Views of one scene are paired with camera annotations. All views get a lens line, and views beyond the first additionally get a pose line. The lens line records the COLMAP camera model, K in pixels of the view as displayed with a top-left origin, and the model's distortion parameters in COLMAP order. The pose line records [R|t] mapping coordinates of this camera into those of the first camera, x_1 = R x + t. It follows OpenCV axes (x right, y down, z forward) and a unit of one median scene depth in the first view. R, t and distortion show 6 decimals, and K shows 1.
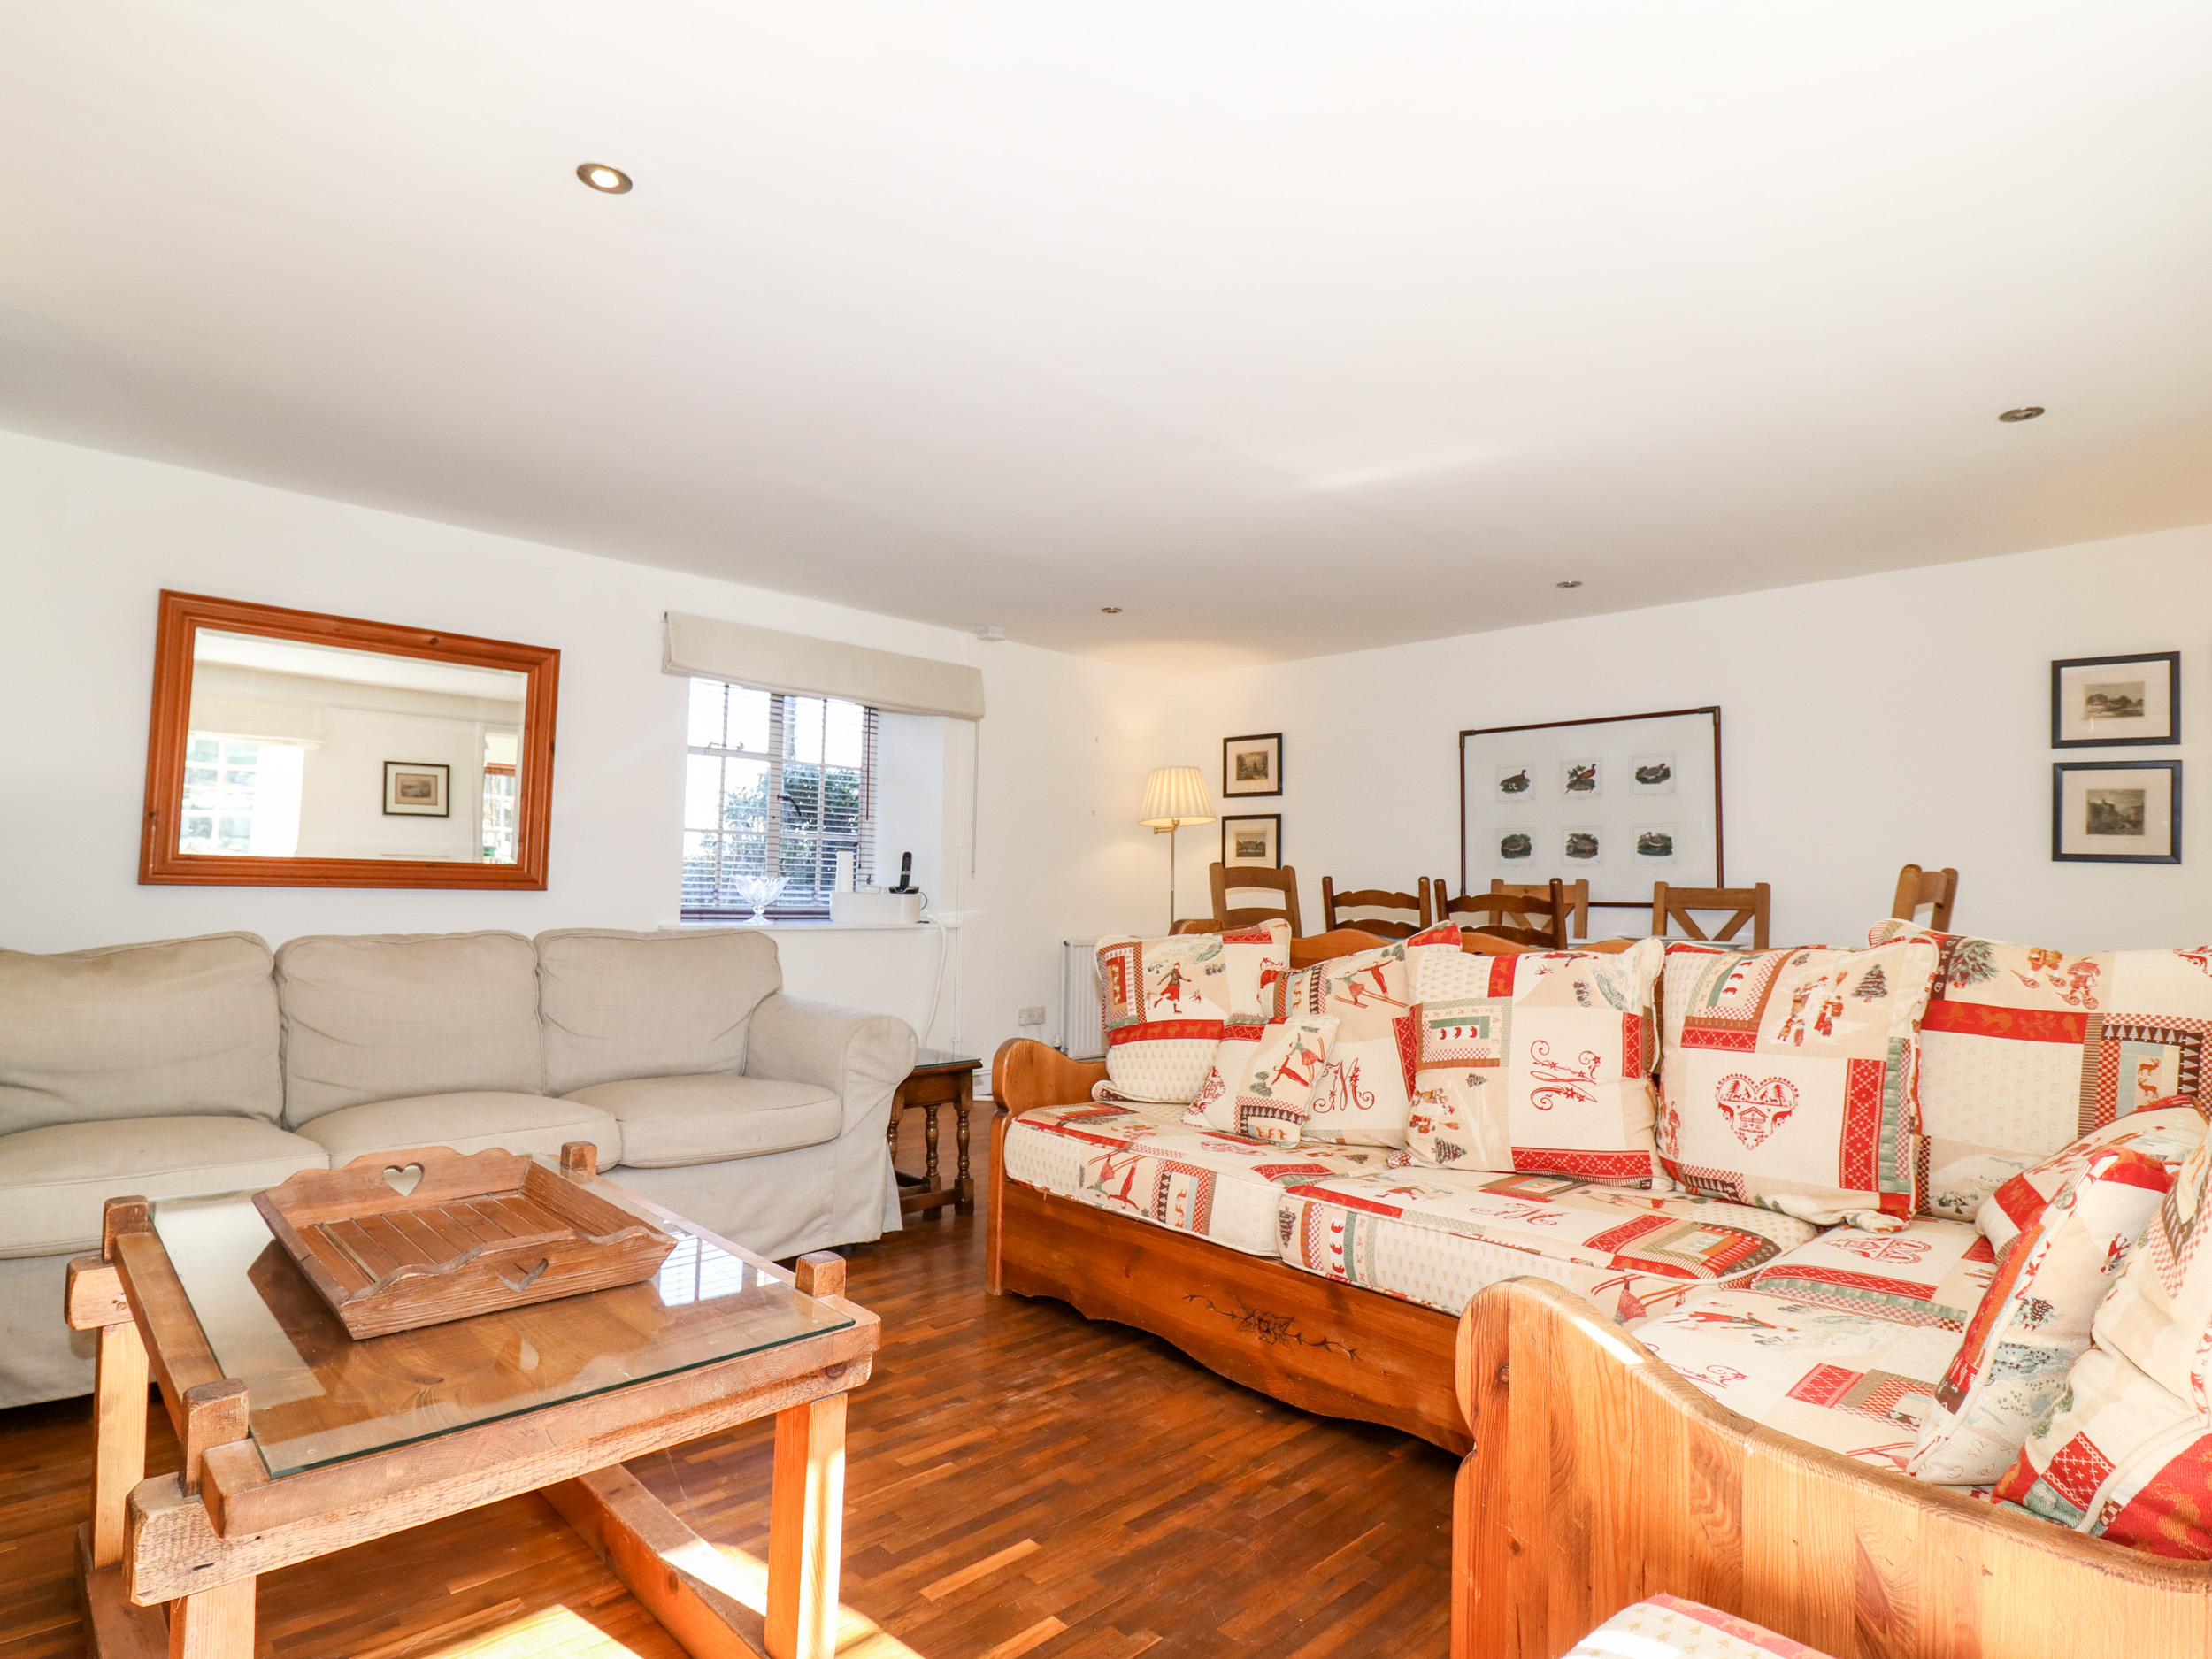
lens RADIAL K [[1193.0, 0, 1106.8], [0, 1193.0, 834.2], [0, 0, 1]] dist [-0.013754, -0.001144]
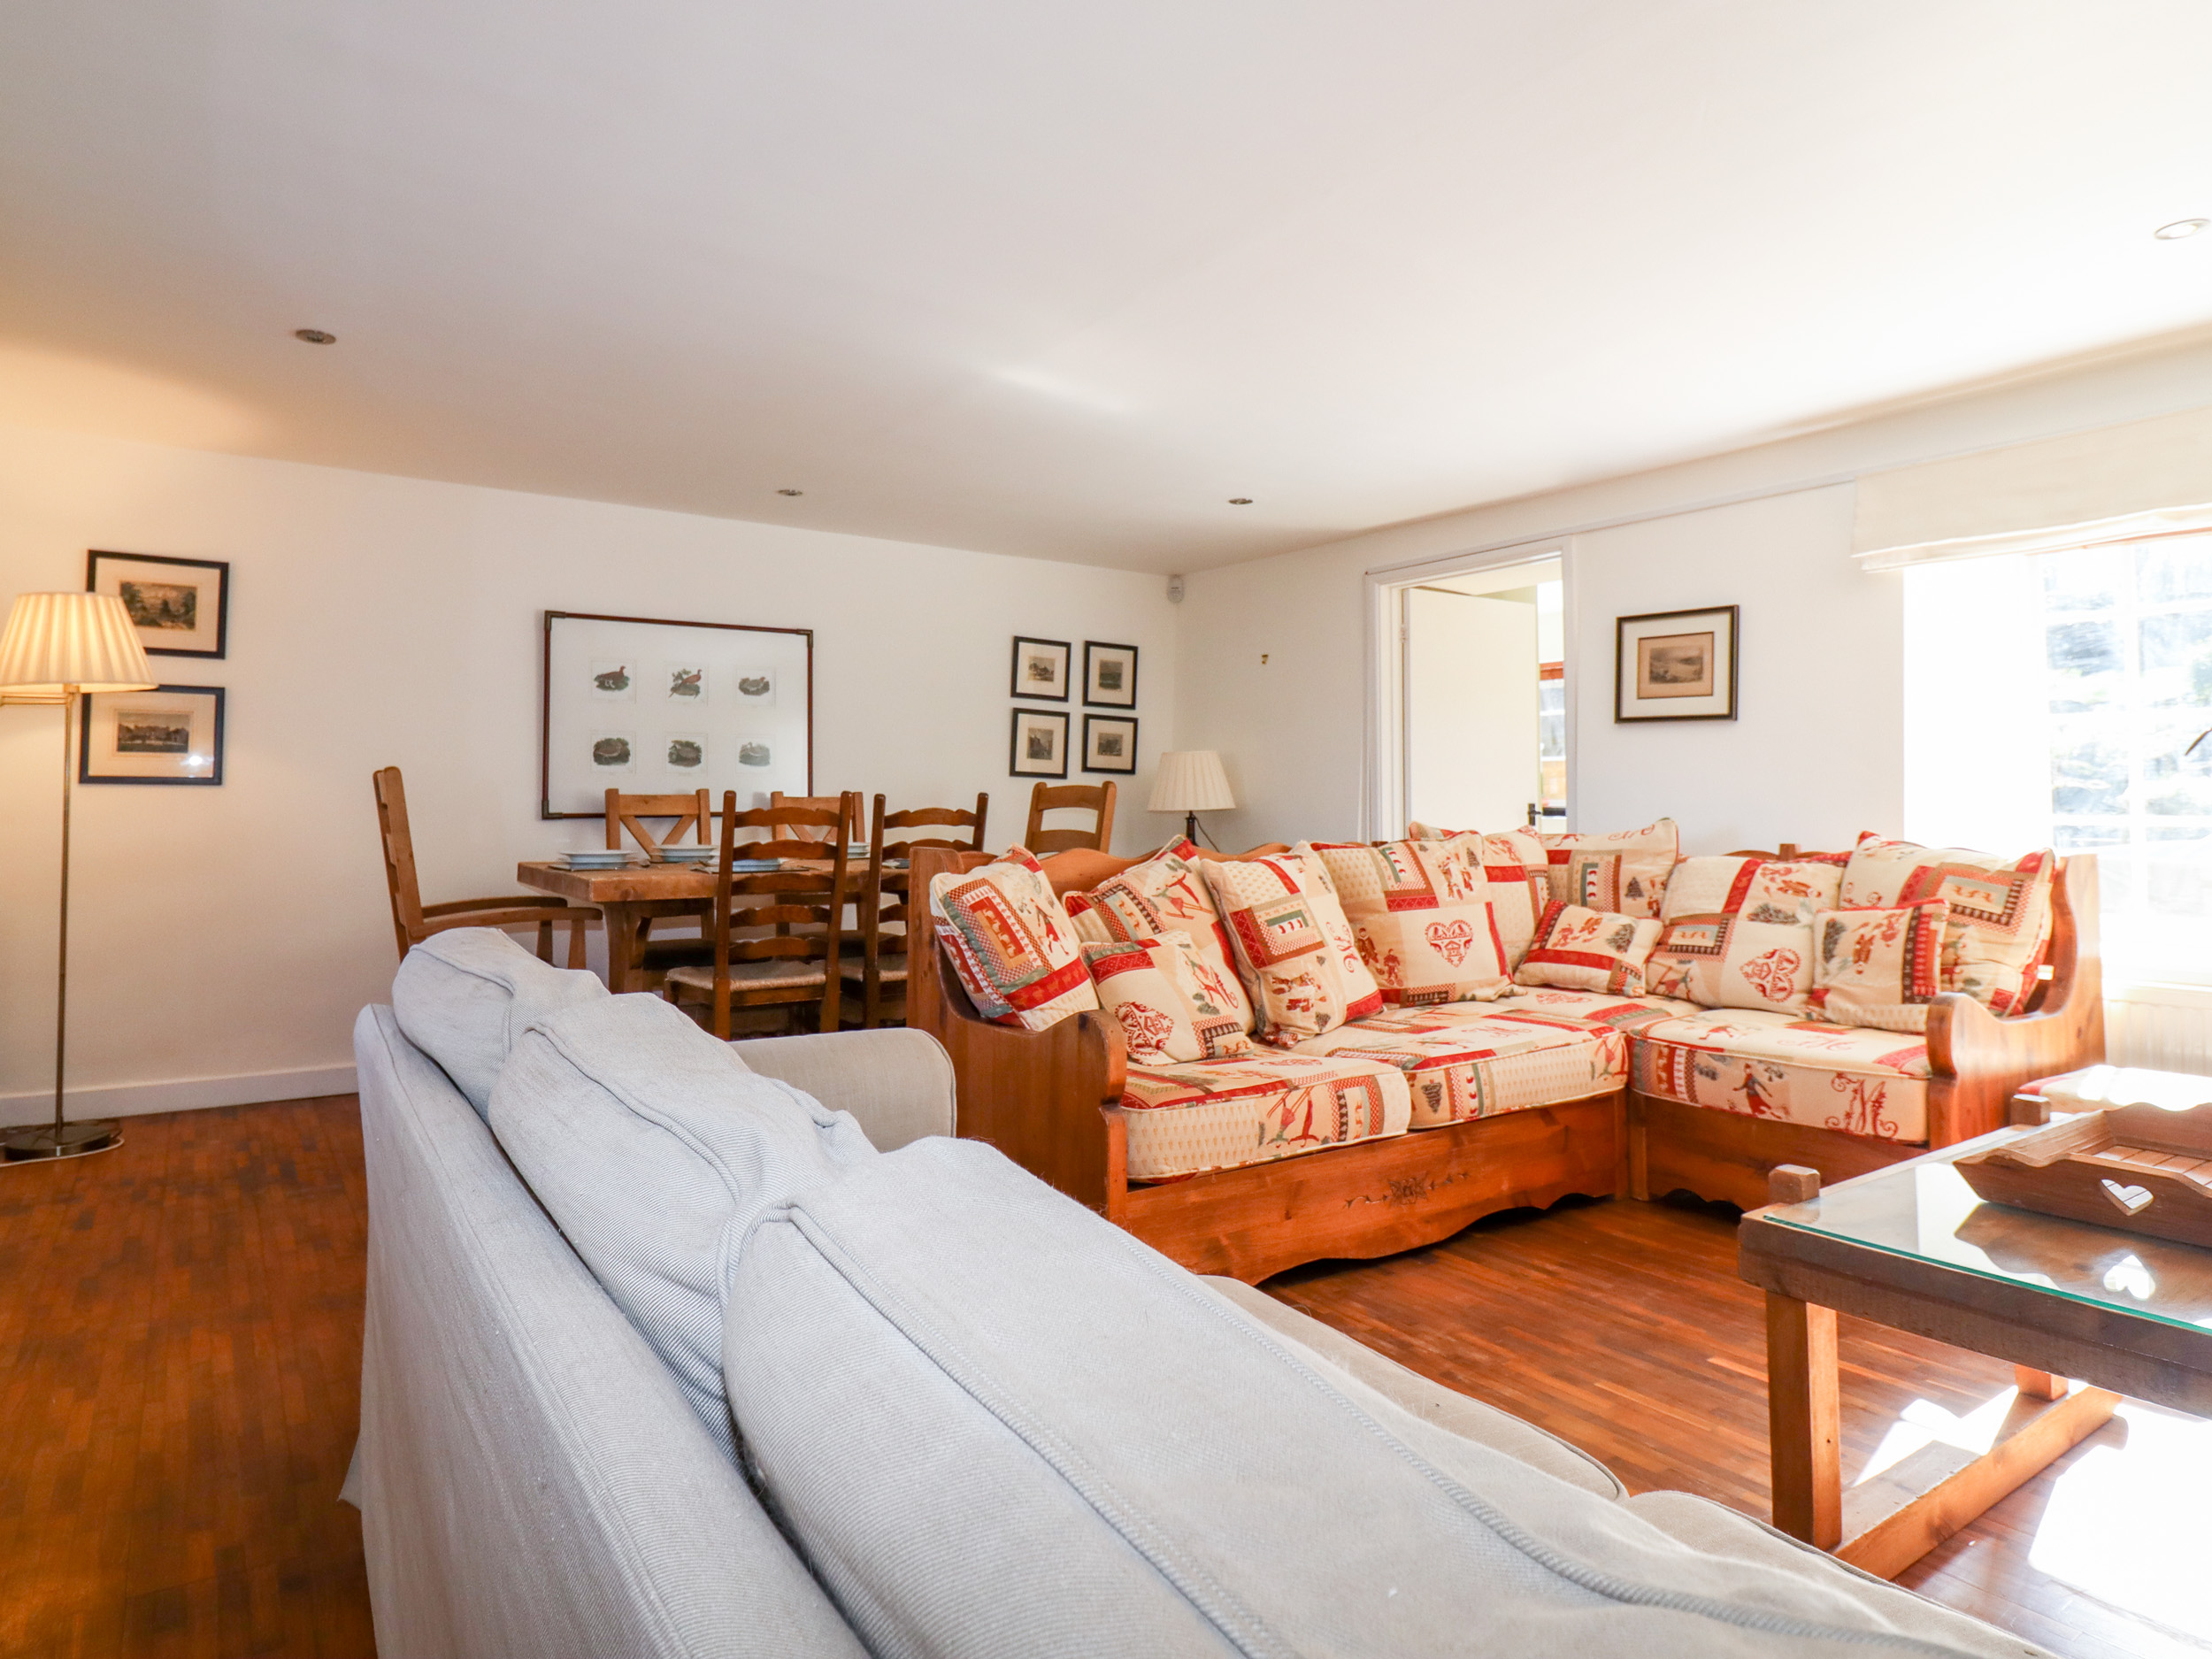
lens RADIAL K [[1193.0, 0, 1124.9], [0, 1193.0, 766.3], [0, 0, 1]] dist [-0.013754, -0.001144]
pose [[0.194991, 0.012546, 0.980725, -0.932153], [-0.043803, 0.999032, -0.004071, 0.016676], [-0.979826, -0.042165, 0.195351, 0.936680]]
